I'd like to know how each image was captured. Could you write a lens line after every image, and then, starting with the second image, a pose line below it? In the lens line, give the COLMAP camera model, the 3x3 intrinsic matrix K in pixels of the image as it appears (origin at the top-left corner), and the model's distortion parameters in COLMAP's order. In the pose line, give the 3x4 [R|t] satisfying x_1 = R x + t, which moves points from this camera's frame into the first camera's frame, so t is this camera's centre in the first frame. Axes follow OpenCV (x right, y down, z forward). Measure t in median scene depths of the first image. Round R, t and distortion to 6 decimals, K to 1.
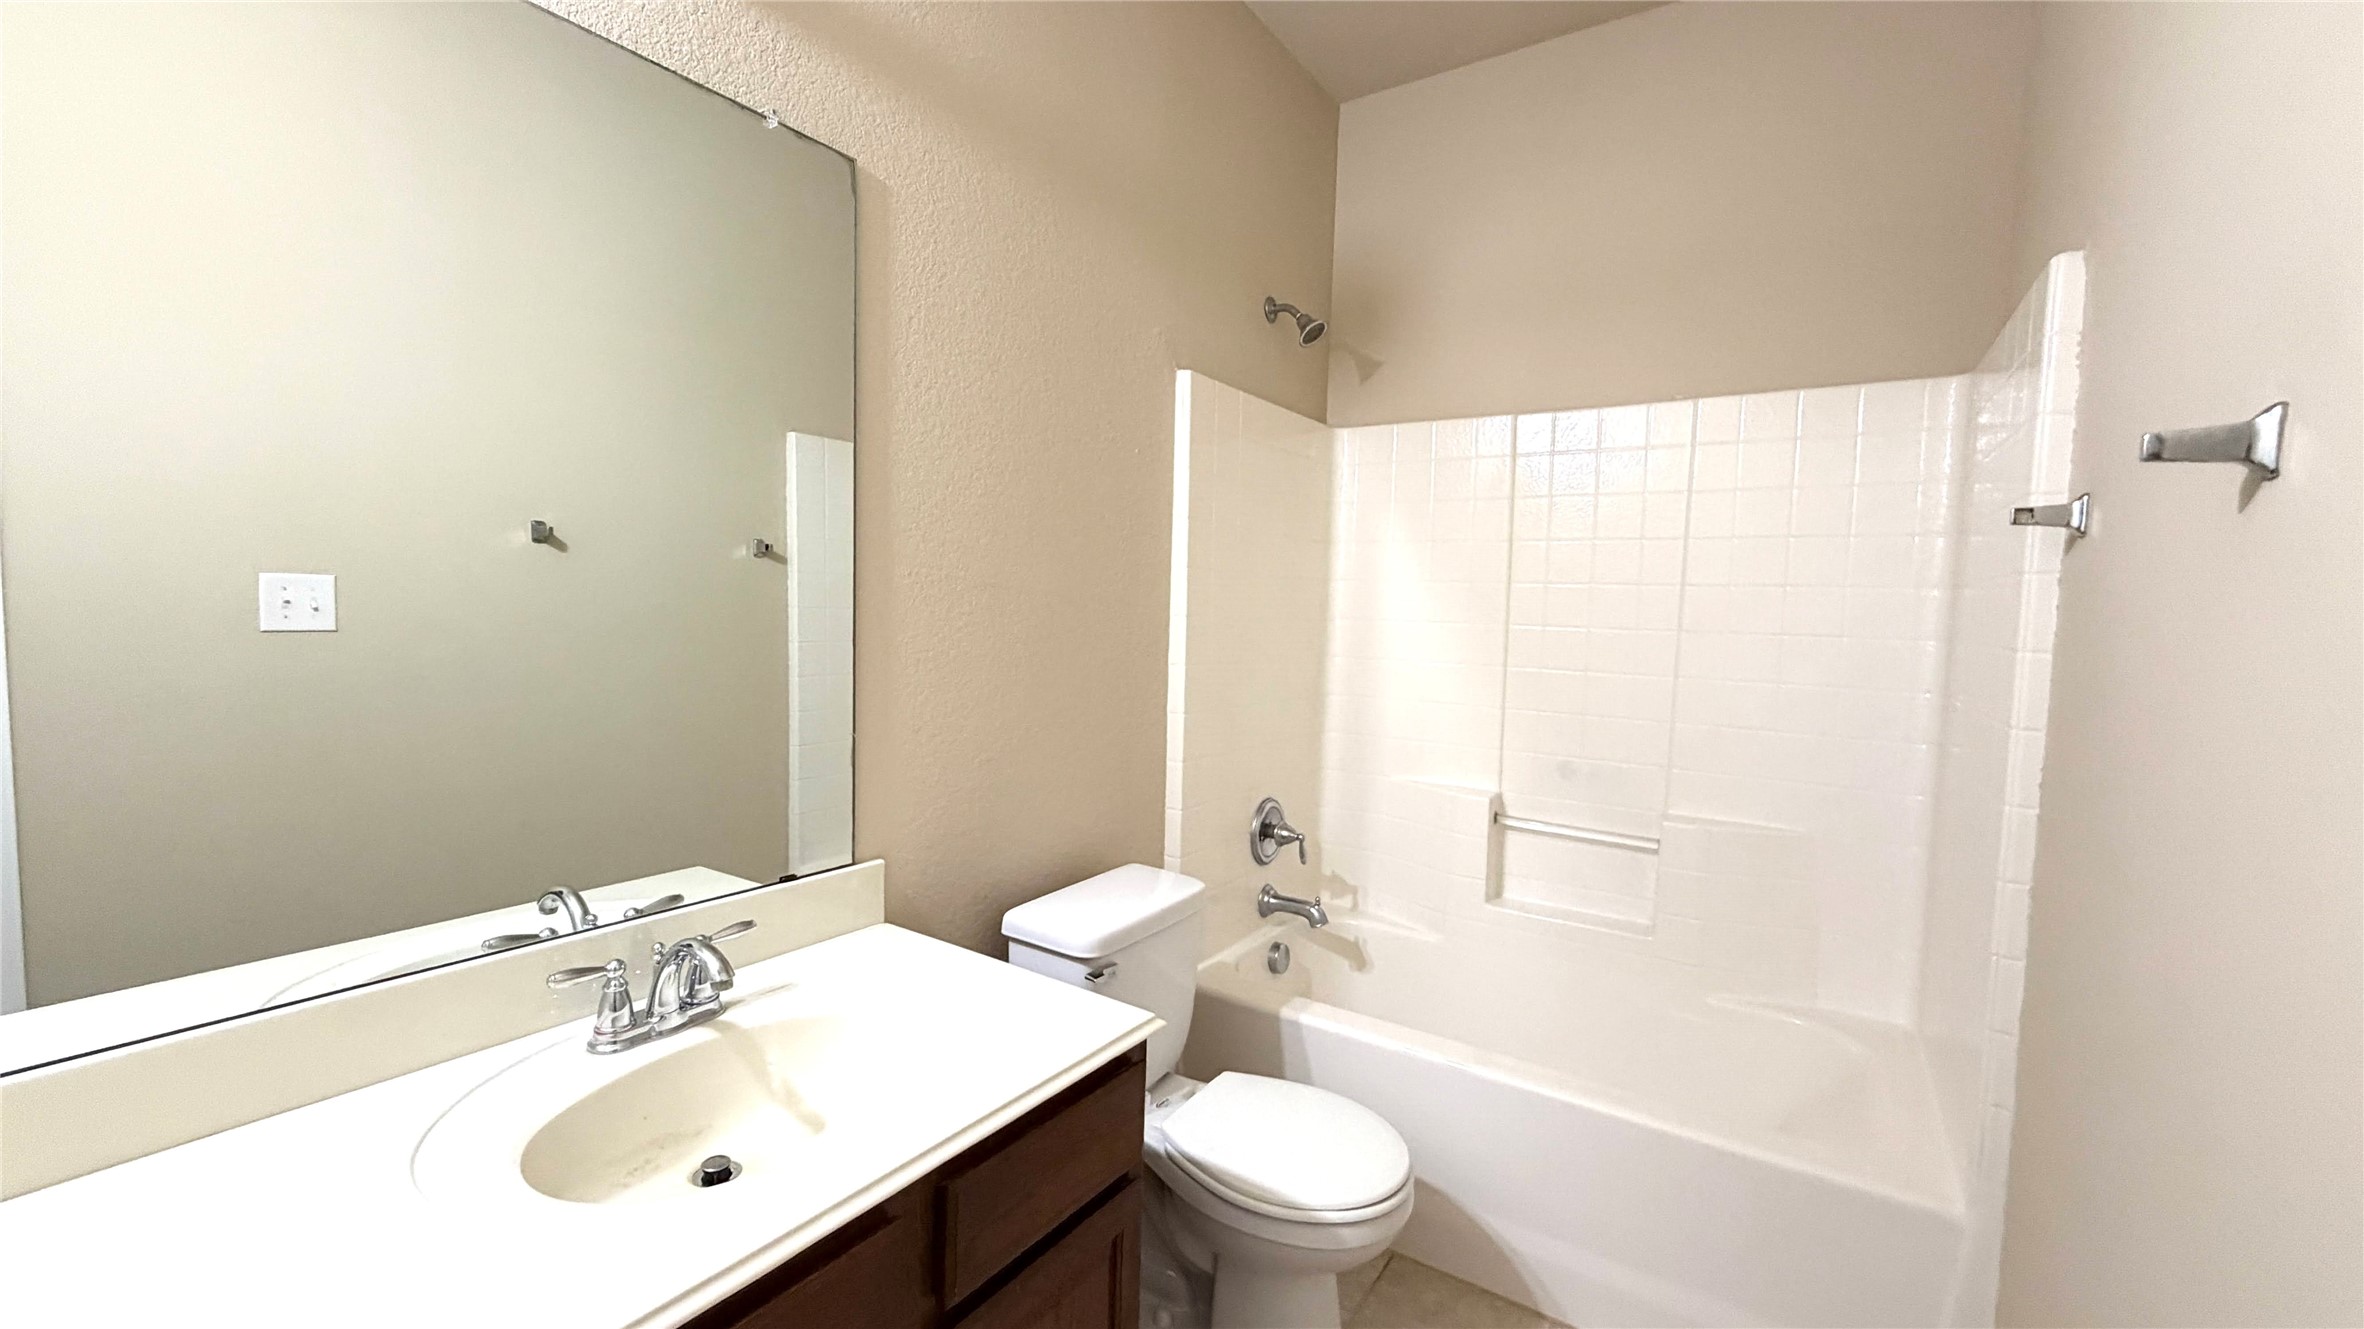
lens RADIAL K [[945.2, 0, 1175.5], [0, 945.2, 663.7], [0, 0, 1]] dist [0.000407, -0.000163]
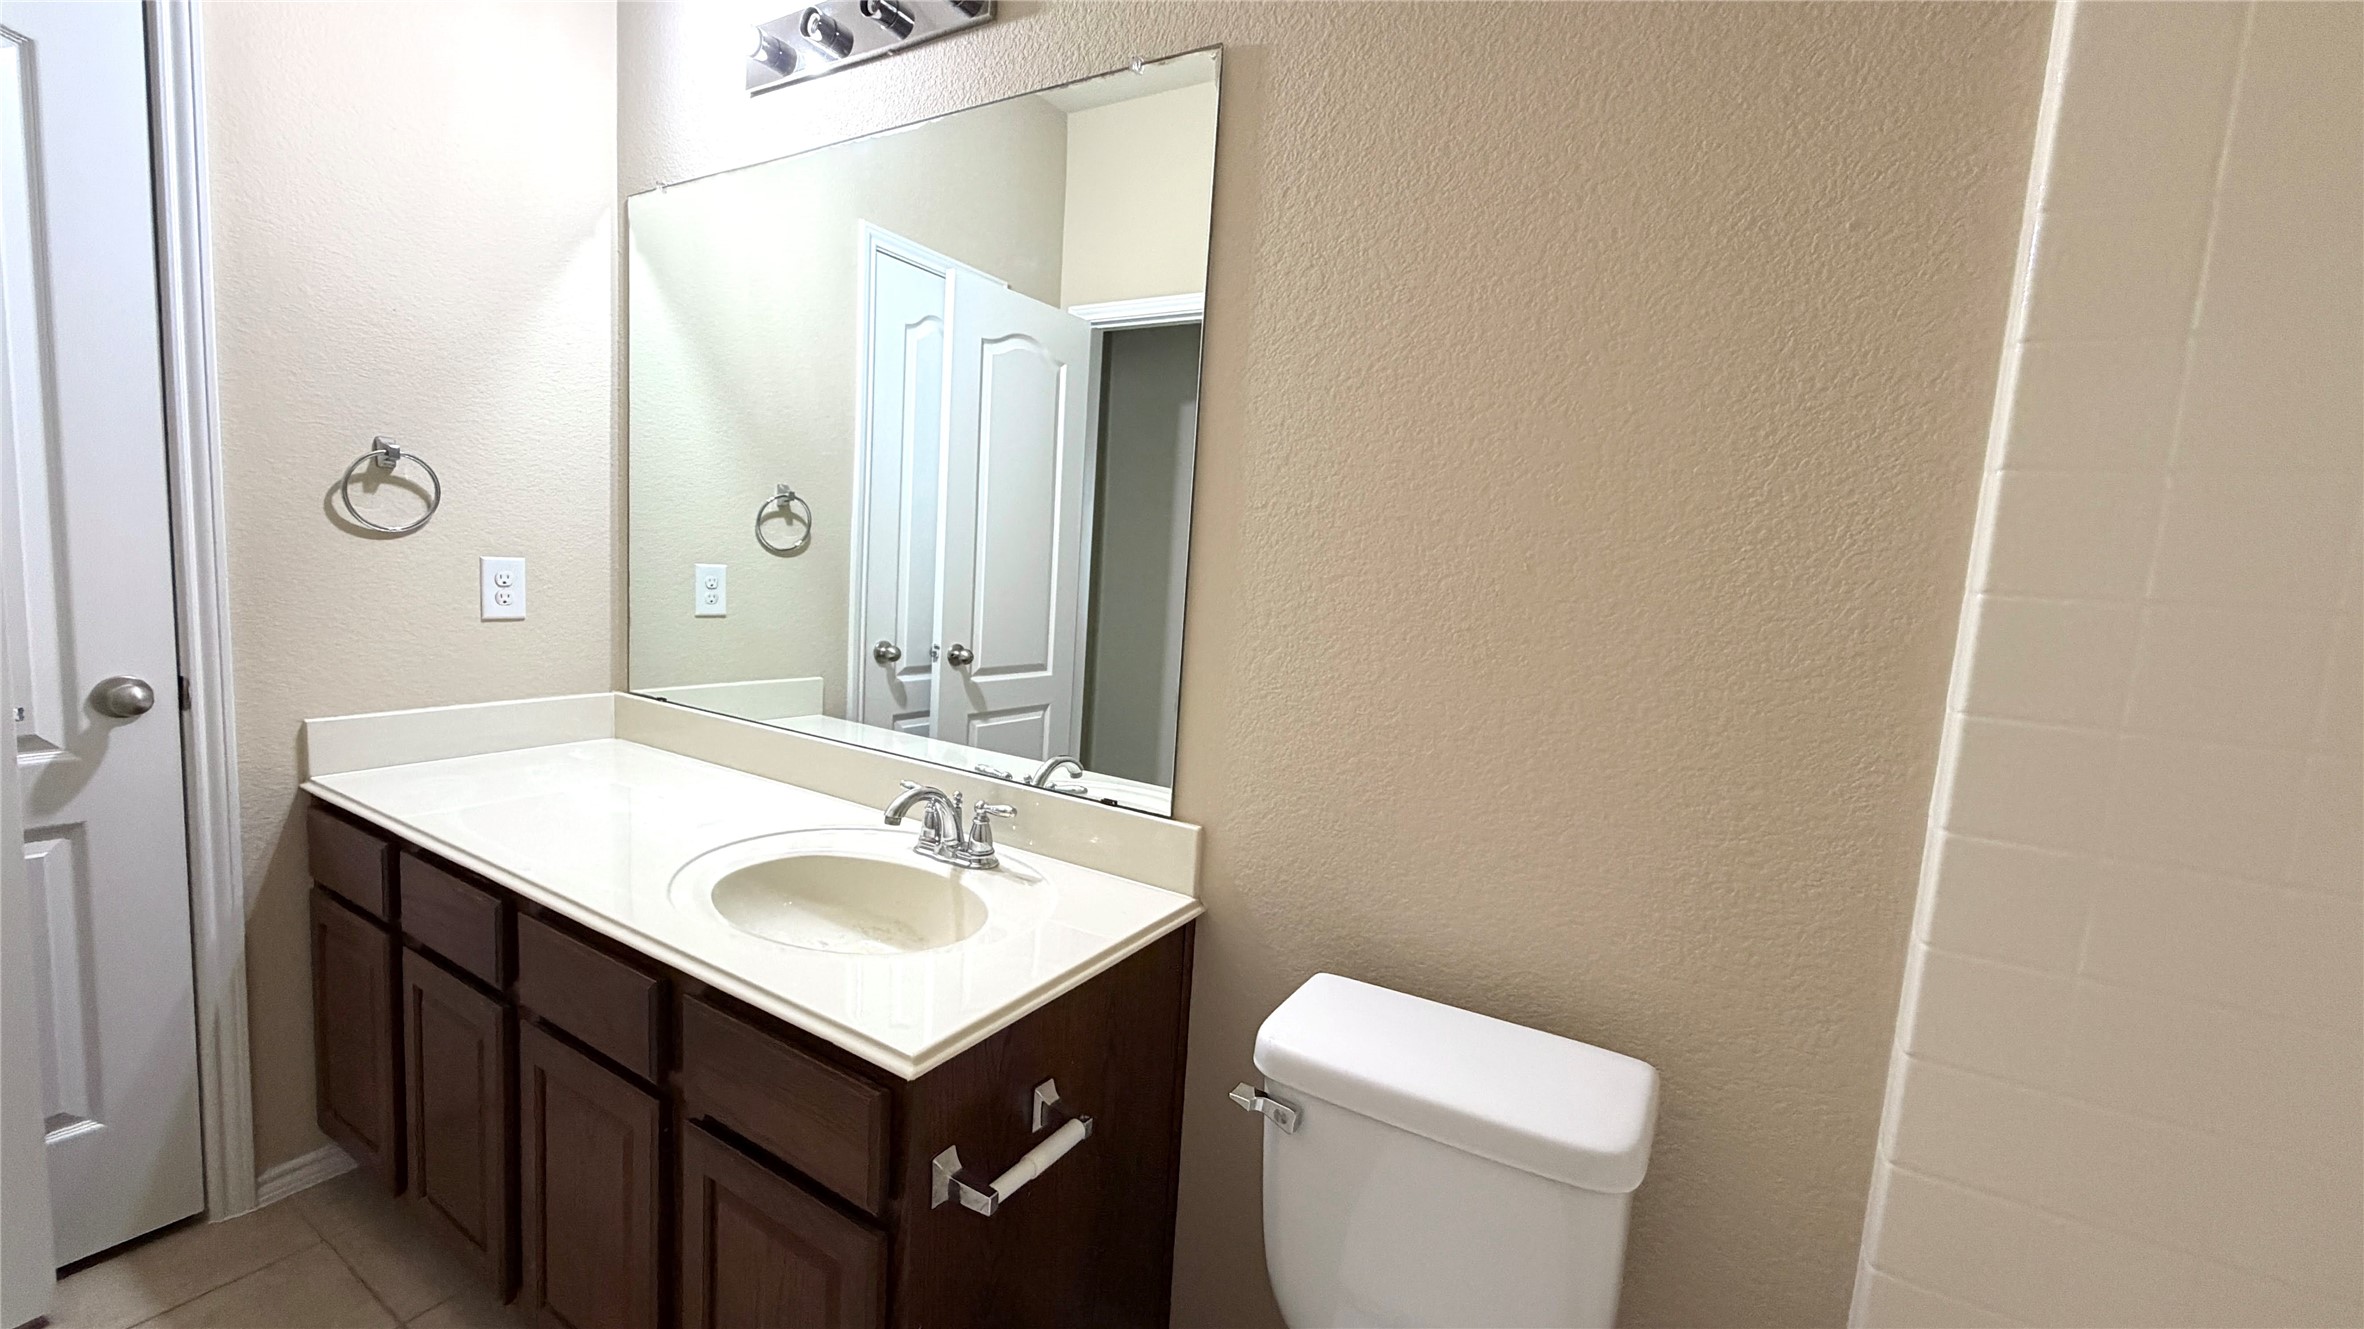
lens RADIAL K [[934.1, 0, 1149.2], [0, 934.1, 664.8], [0, 0, 1]] dist [0.000902, 0.000017]
pose [[0.042410, 0.085504, -0.995435, 0.550836], [-0.121029, 0.989434, 0.079832, -0.010106], [0.991743, 0.117091, 0.052310, 0.883409]]
